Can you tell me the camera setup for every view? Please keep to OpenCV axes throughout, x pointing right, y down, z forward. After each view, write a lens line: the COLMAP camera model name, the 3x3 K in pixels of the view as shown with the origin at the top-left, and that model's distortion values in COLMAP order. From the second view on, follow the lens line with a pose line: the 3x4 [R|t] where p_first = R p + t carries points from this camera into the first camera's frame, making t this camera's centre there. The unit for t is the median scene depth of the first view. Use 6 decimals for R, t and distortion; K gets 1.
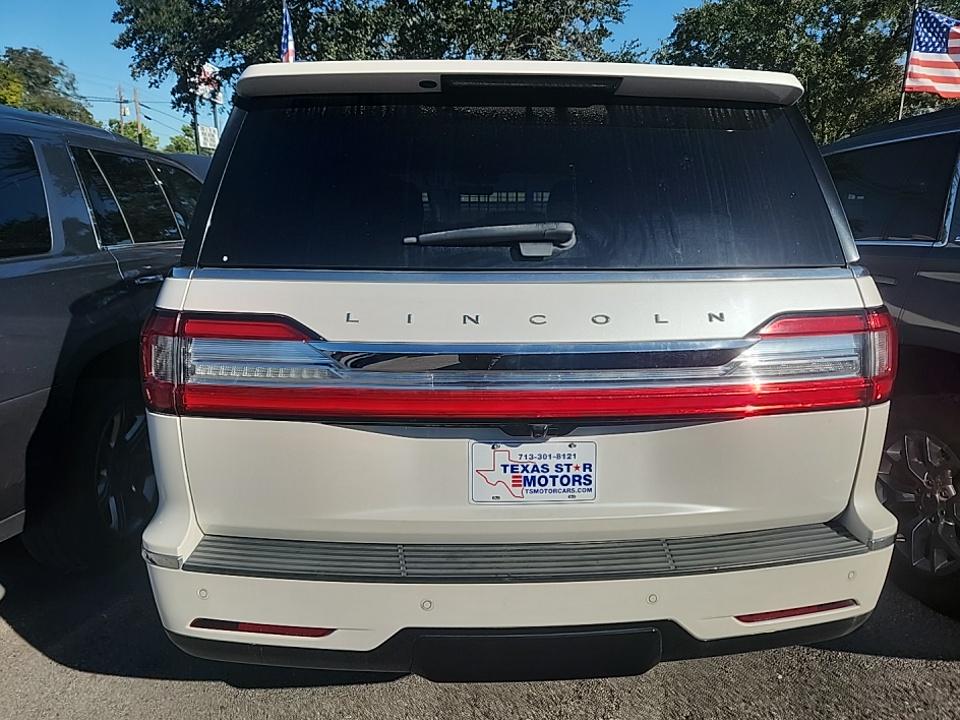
lens RADIAL K [[646.7, 0, 483.6], [0, 646.7, 360.2], [0, 0, 1]] dist [0.061259, -0.050325]
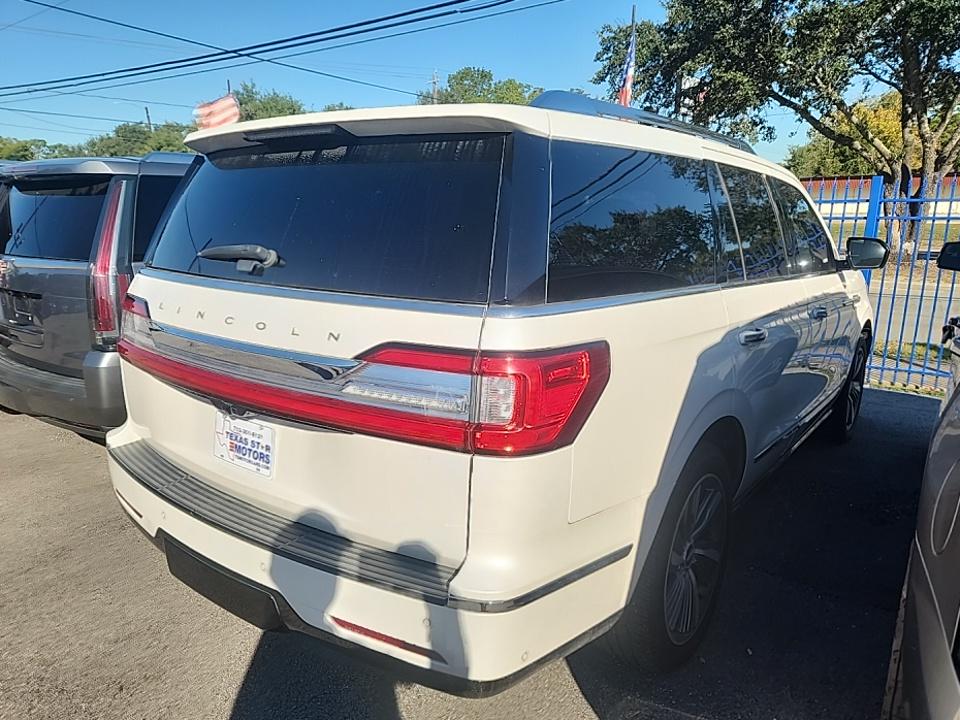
lens RADIAL K [[646.7, 0, 483.6], [0, 646.7, 360.2], [0, 0, 1]] dist [0.061259, -0.050325]
pose [[0.768841, 0.139844, -0.623961, 1.195660], [-0.151623, 0.987834, 0.034568, -0.098798], [0.621204, 0.068029, 0.780691, 0.295421]]
